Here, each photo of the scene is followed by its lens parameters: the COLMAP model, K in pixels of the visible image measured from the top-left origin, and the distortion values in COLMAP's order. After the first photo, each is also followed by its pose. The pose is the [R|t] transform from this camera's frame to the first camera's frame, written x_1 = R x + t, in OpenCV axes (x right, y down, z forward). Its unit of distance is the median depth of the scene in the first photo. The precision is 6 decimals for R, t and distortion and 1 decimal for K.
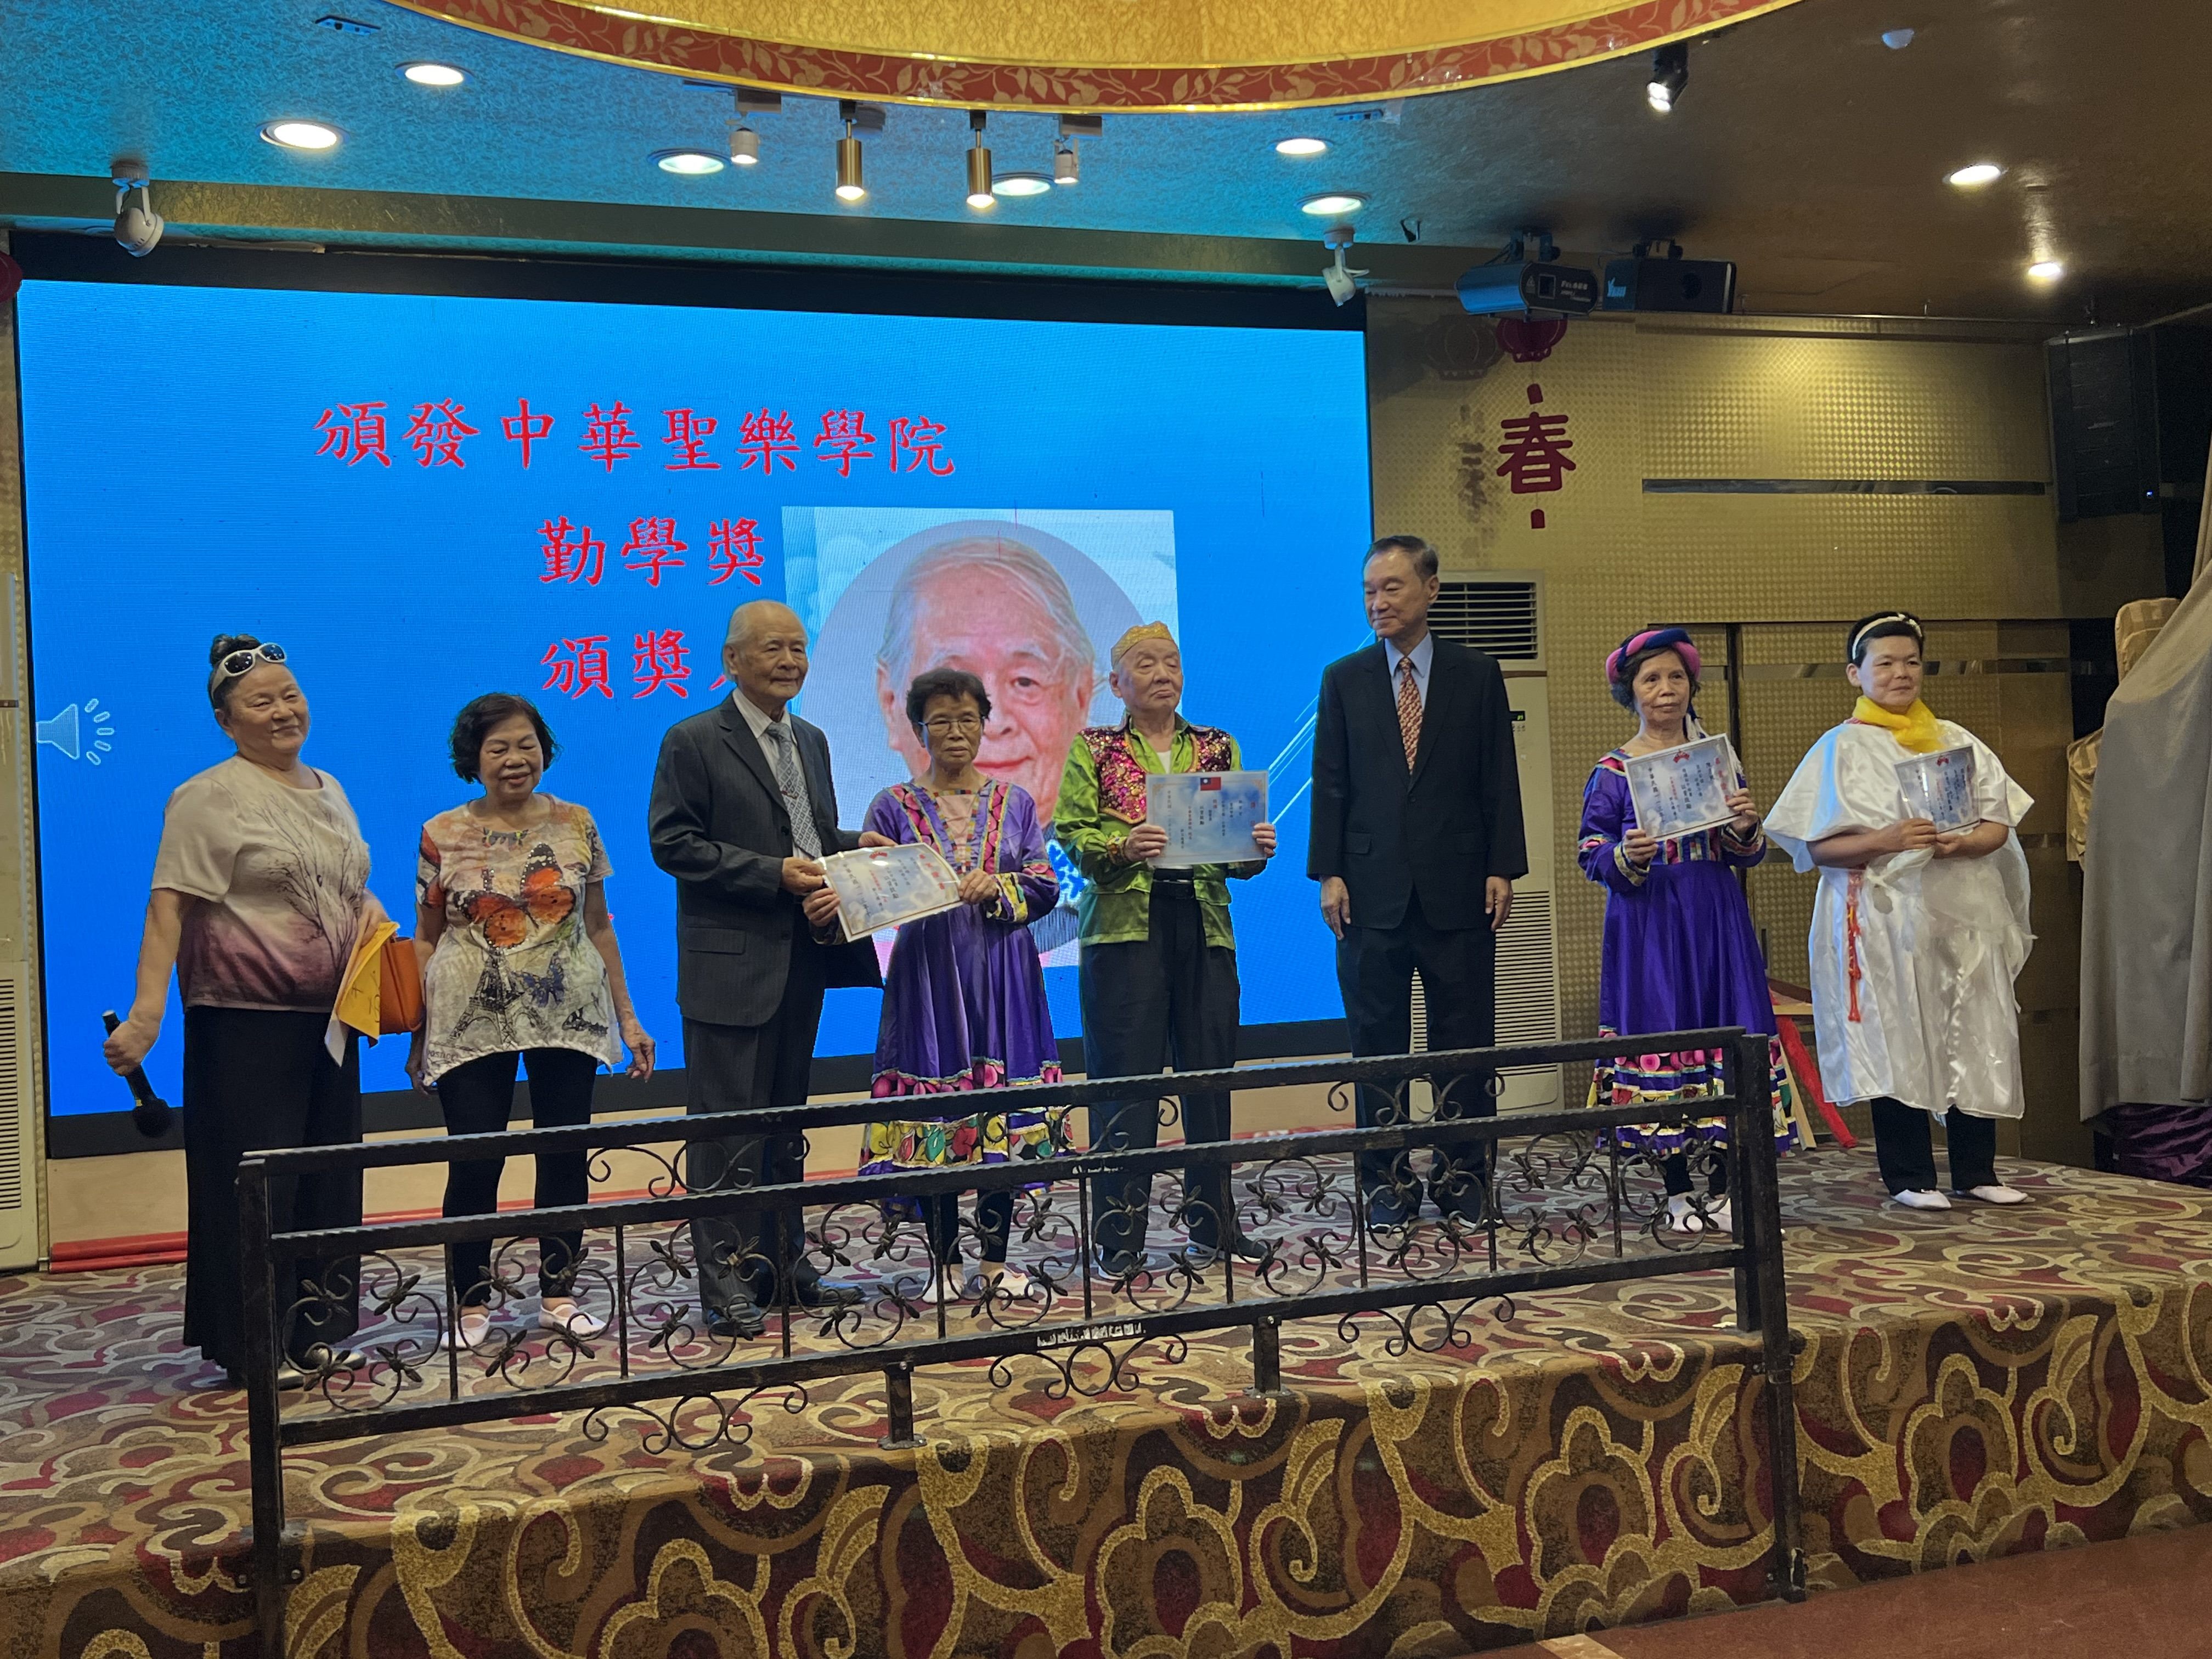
lens RADIAL K [[2252.0, 0, 1100.9], [0, 2252.0, 809.7], [0, 0, 1]] dist [0.011177, 0.000000]
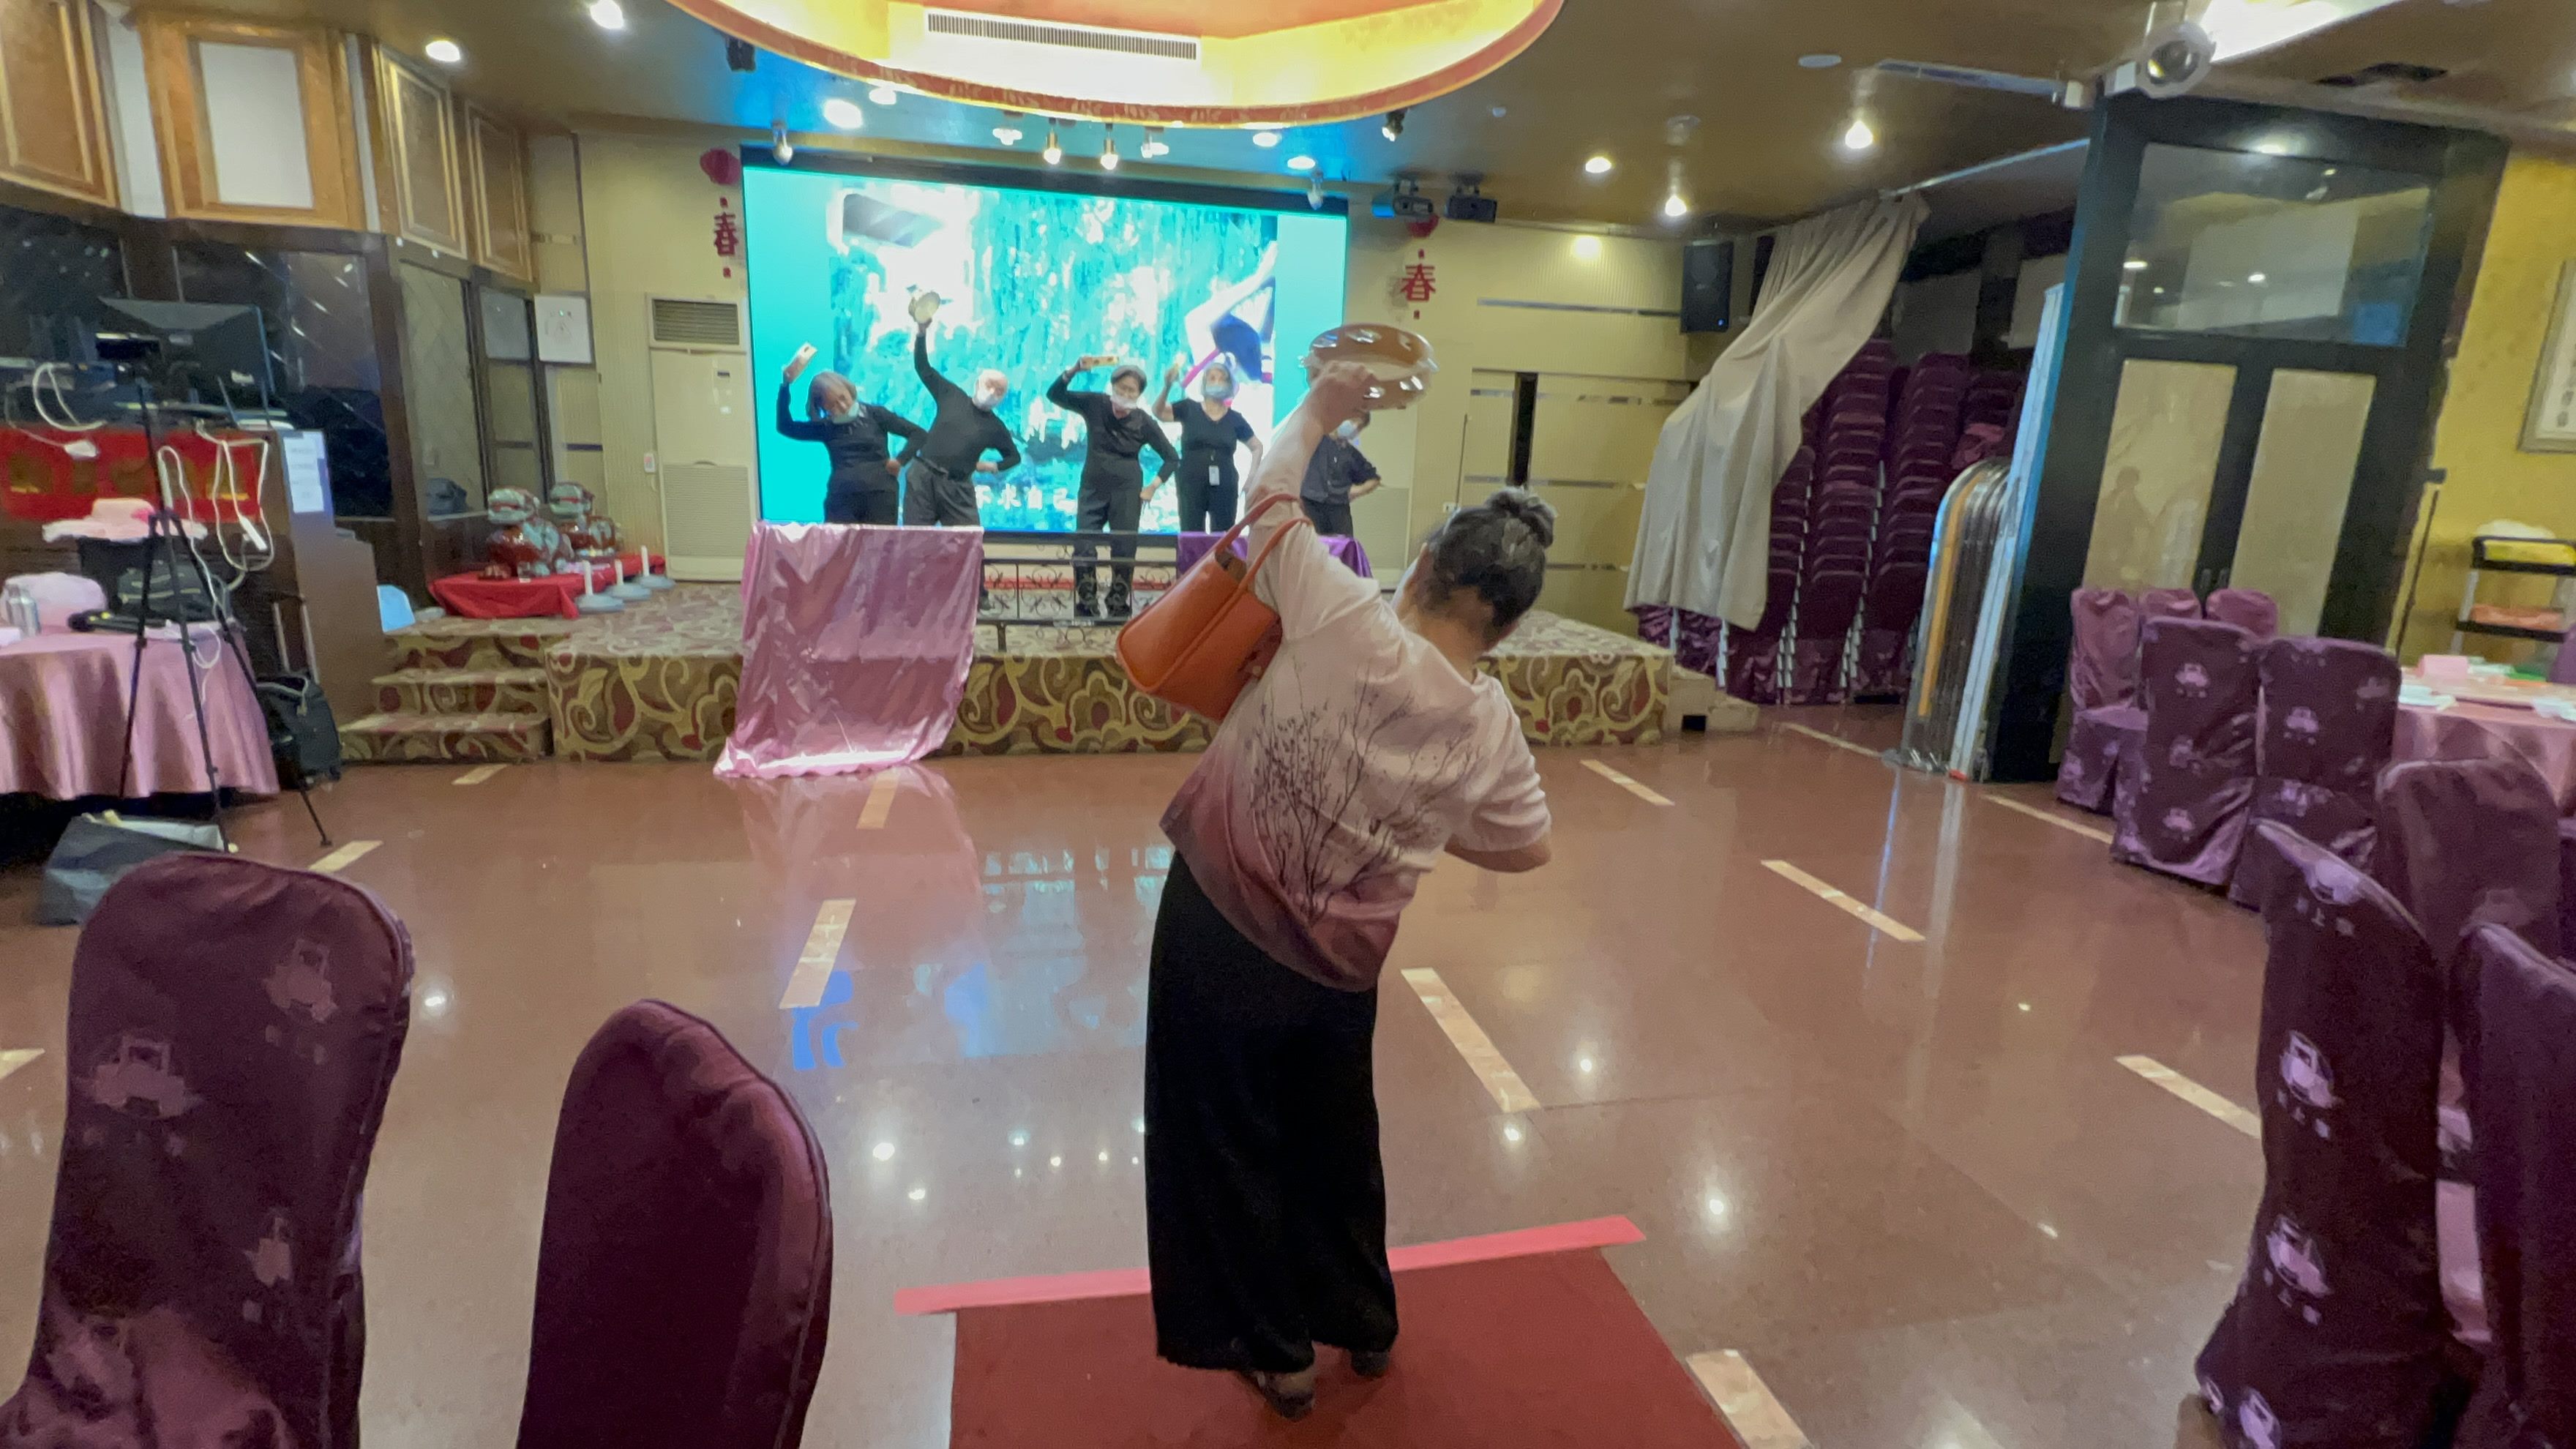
lens RADIAL K [[1180.4, 0, 1277.6], [0, 1180.4, 708.0], [0, 0, 1]] dist [0.004921, -0.000241]
pose [[0.989255, 0.104663, -0.102075, 0.356527], [-0.079301, 0.970711, 0.226785, -0.011810], [0.122822, -0.216254, 0.968581, -0.351456]]
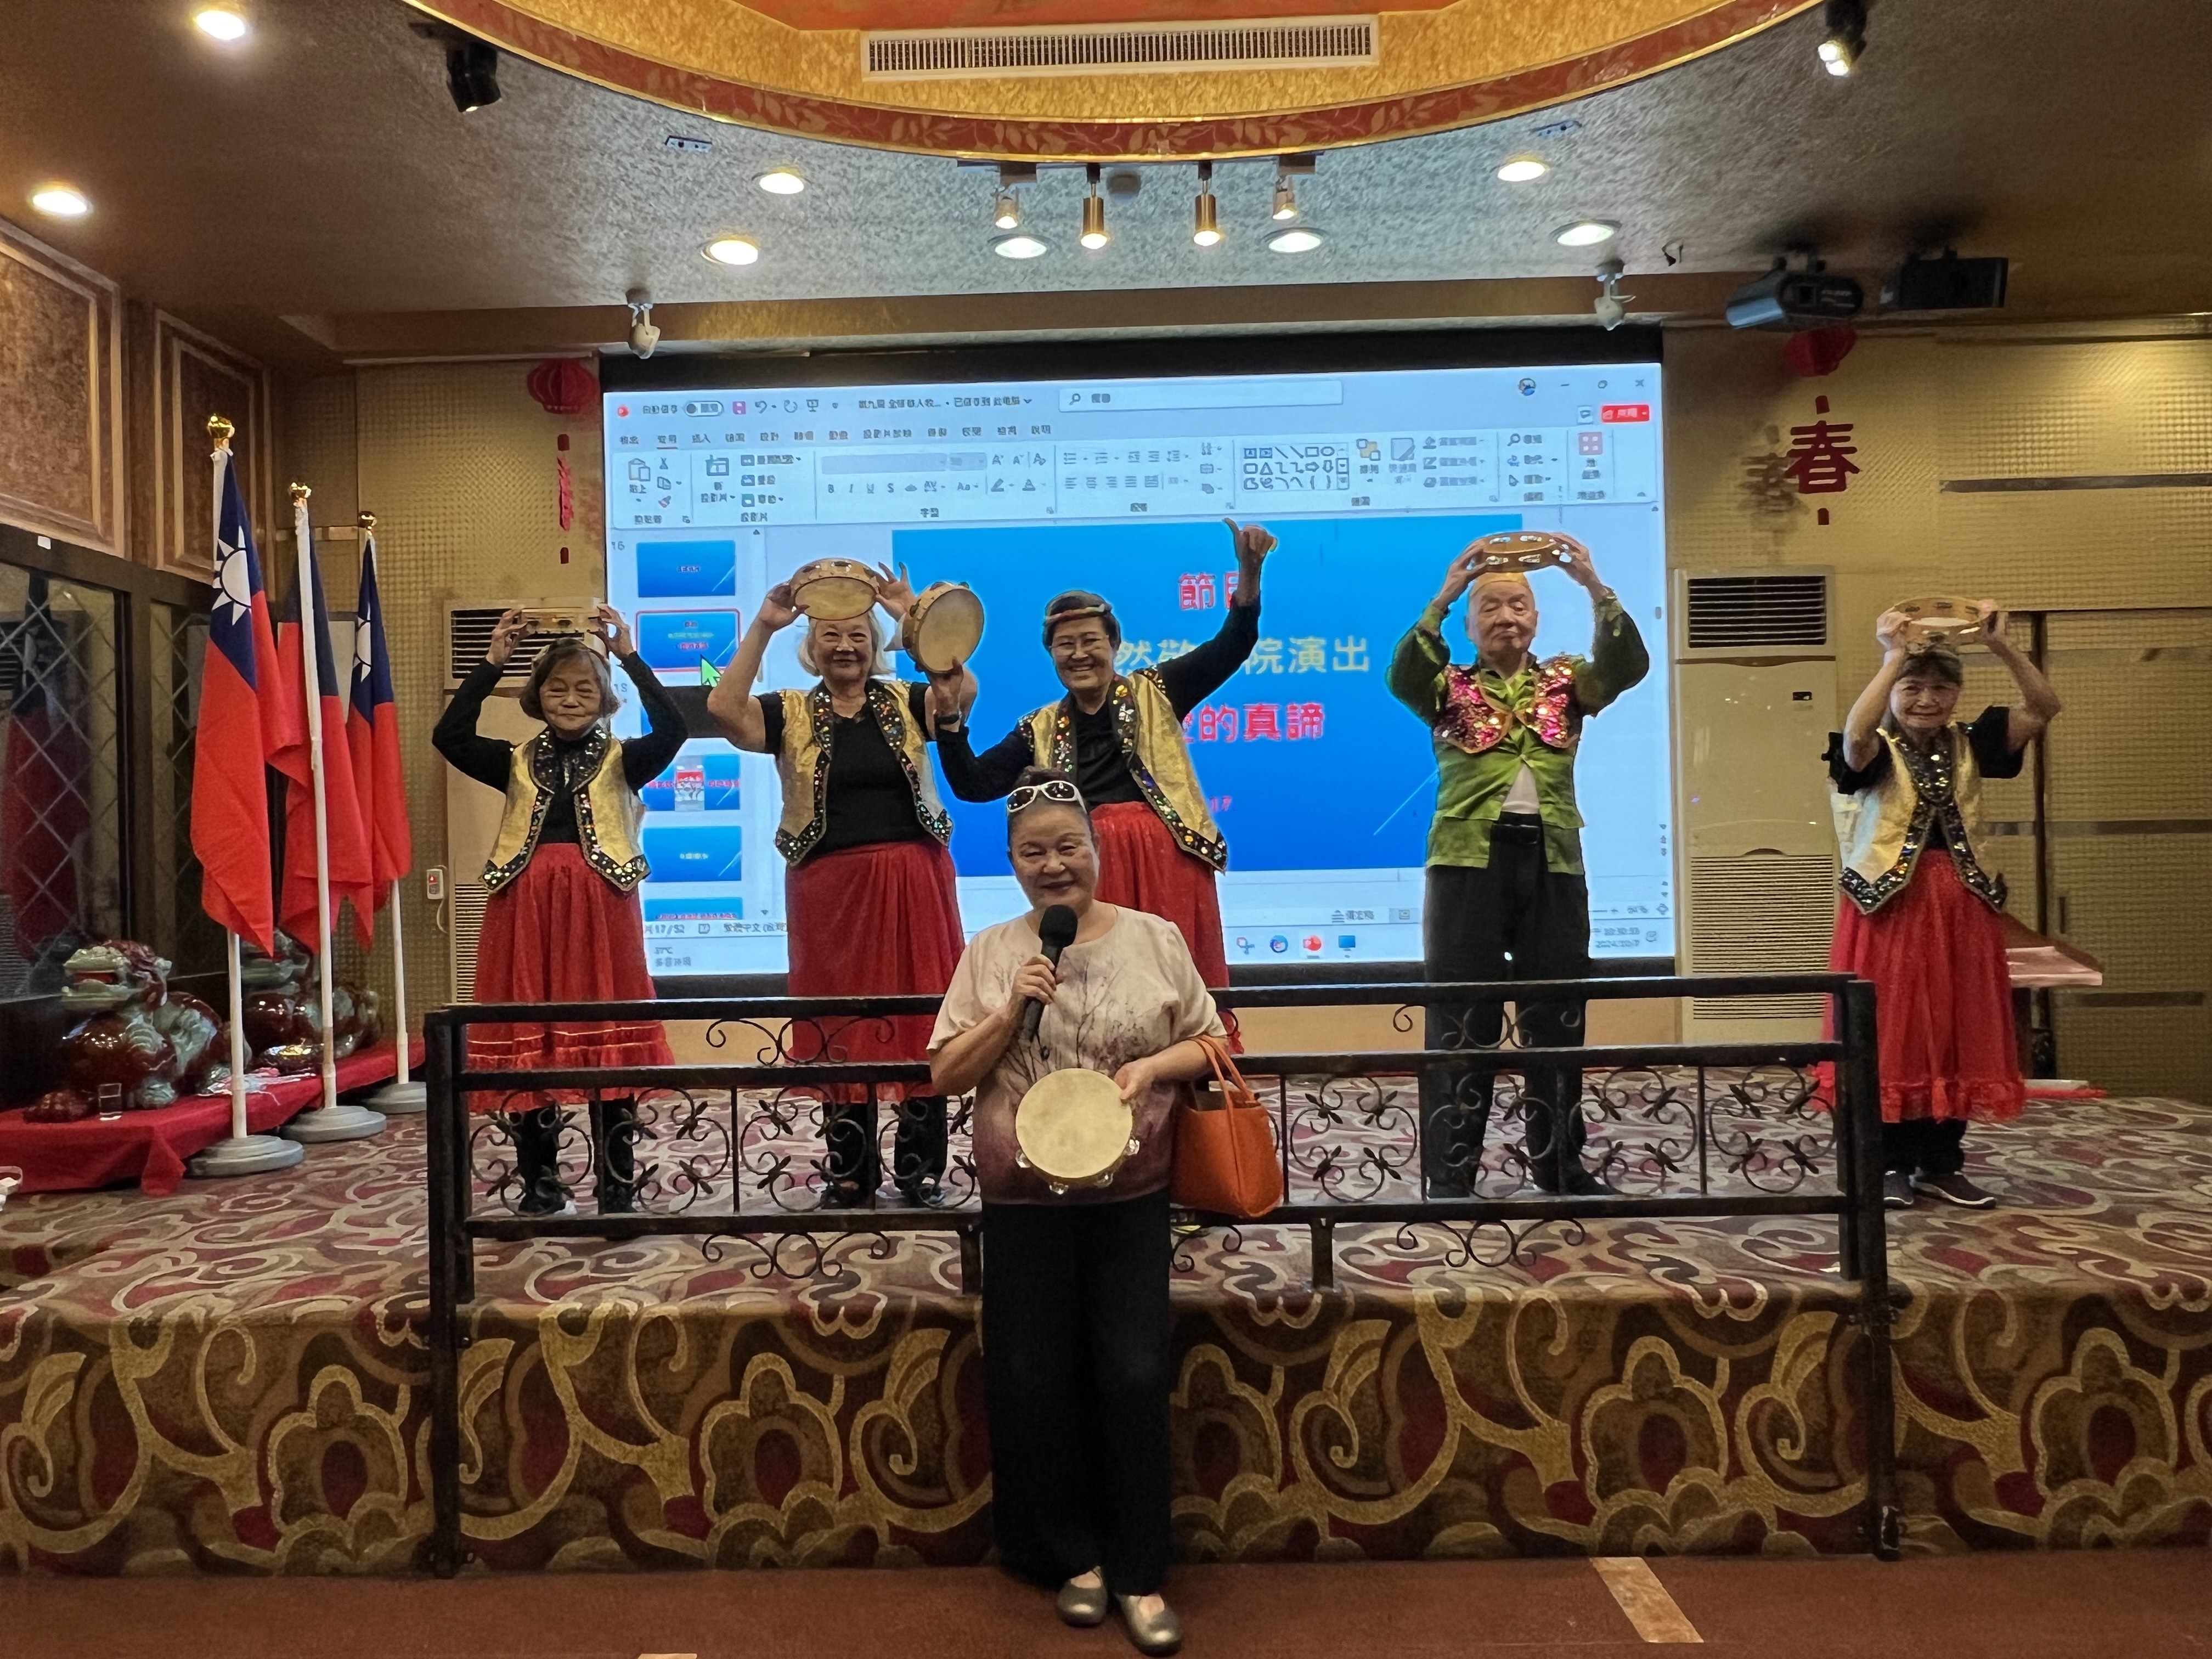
lens RADIAL K [[1575.9, 0, 1082.1], [0, 1575.9, 834.2], [0, 0, 1]] dist [-0.027539, 0.023261]
pose [[0.936457, 0.020976, -0.350155, 0.205882], [-0.014563, 0.999675, 0.020937, 0.026387], [0.350481, -0.014507, 0.936458, 0.240390]]
